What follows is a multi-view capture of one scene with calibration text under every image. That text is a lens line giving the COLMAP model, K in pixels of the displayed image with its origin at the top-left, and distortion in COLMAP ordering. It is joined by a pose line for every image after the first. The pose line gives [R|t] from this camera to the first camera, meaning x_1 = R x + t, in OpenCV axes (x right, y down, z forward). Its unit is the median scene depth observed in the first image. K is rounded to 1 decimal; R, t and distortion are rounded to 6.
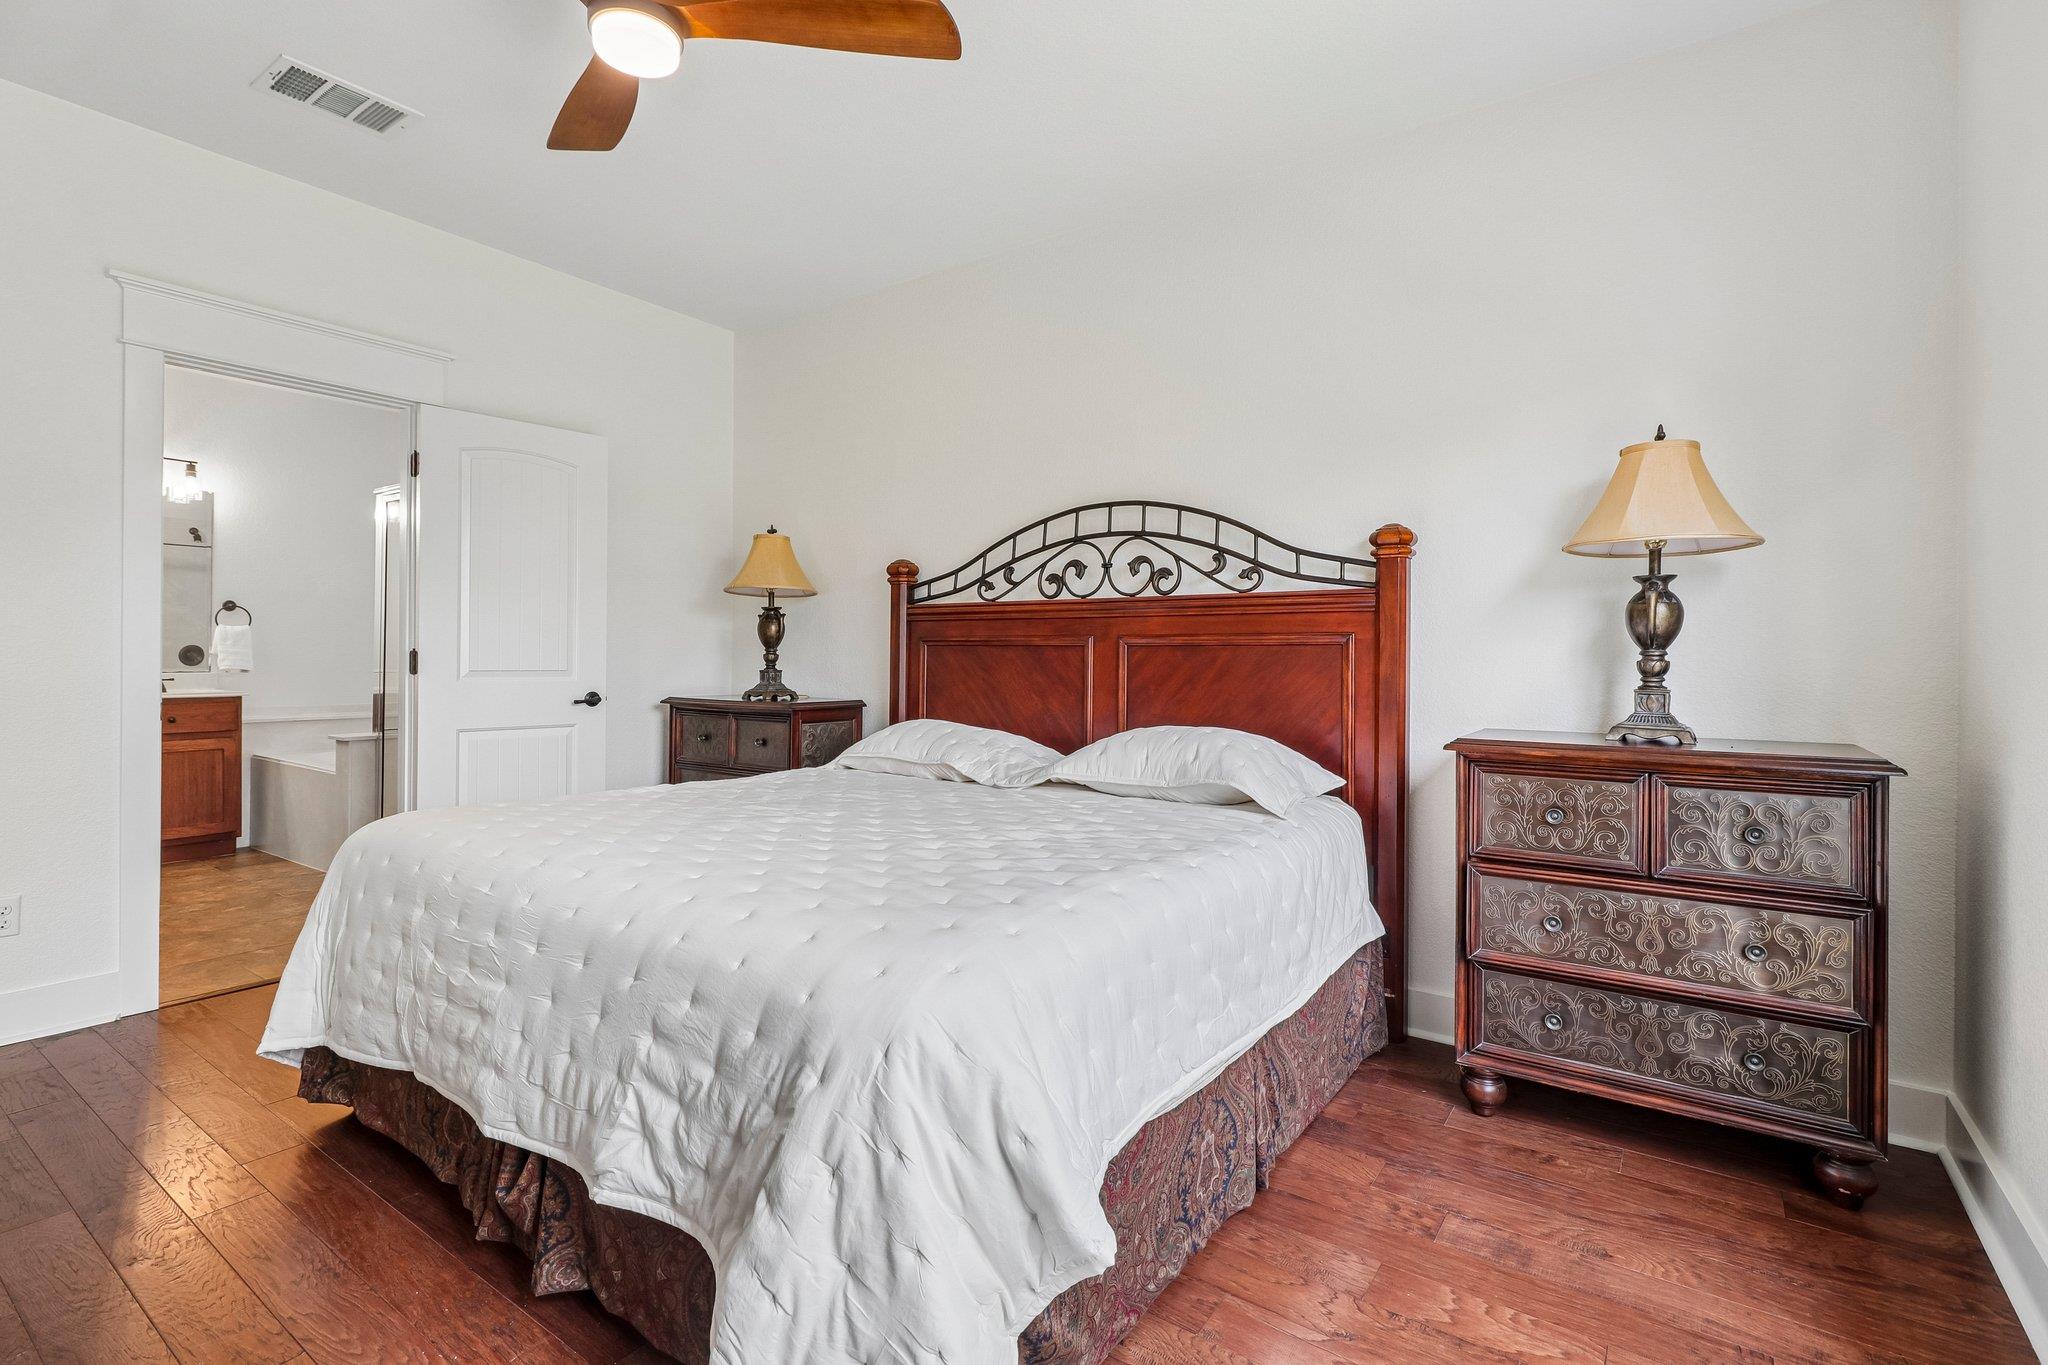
lens RADIAL K [[945.9, 0, 1026.4], [0, 945.9, 660.5], [0, 0, 1]] dist [0.001627, -0.000446]
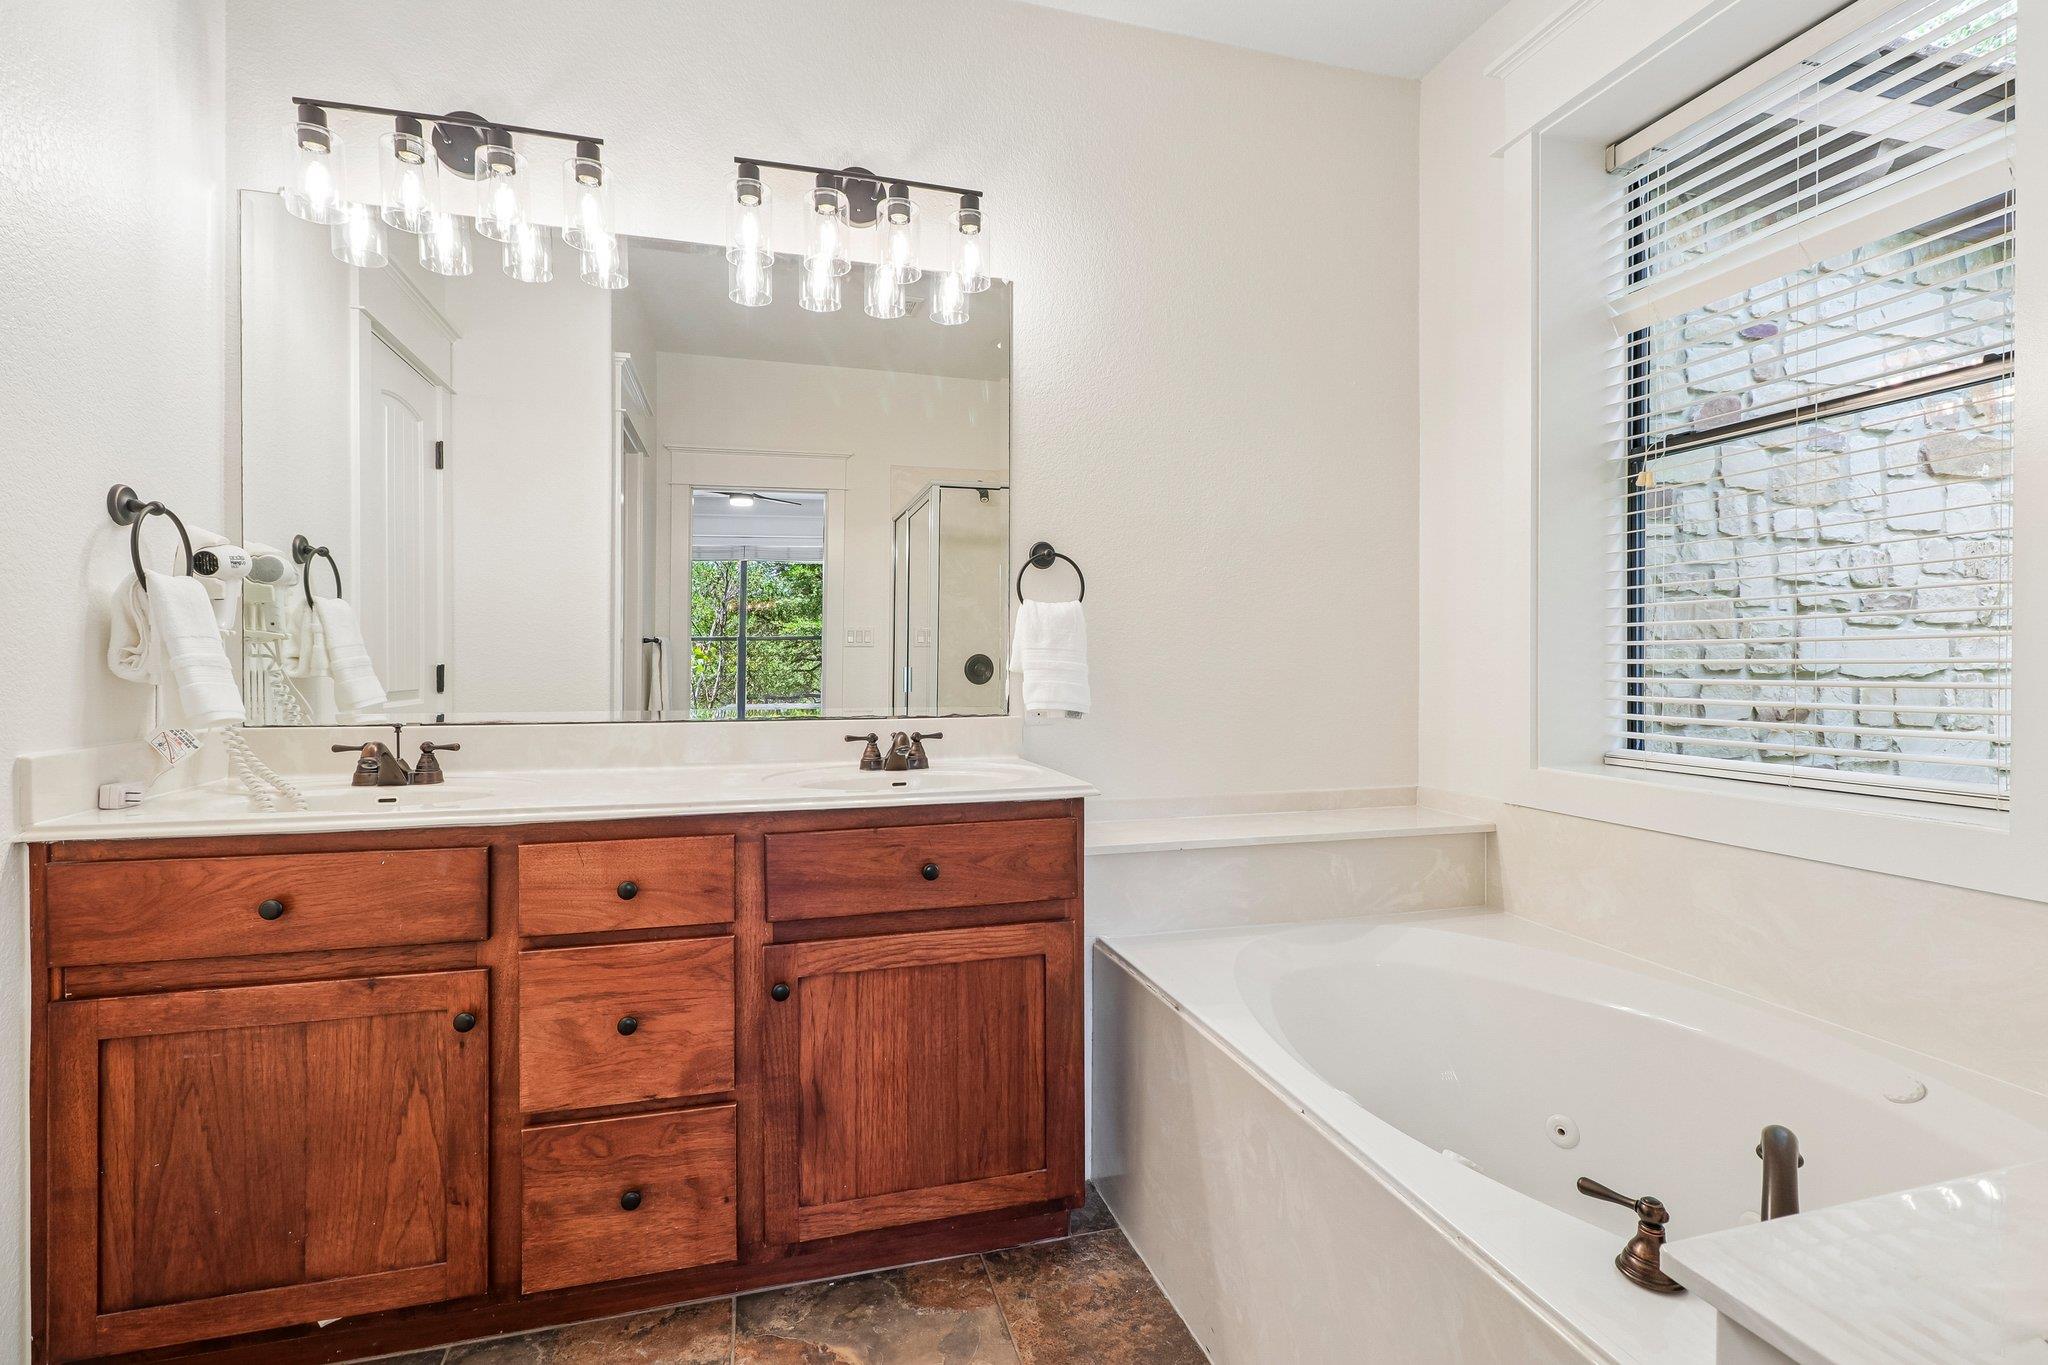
lens RADIAL K [[945.9, 0, 1029.9], [0, 945.9, 681.7], [0, 0, 1]] dist [0.001627, -0.000446]
pose [[0.777310, -0.007257, -0.629076, -0.613745], [0.009418, 0.999956, 0.000102, -0.003201], [0.629047, -0.006005, 0.777344, 0.706161]]
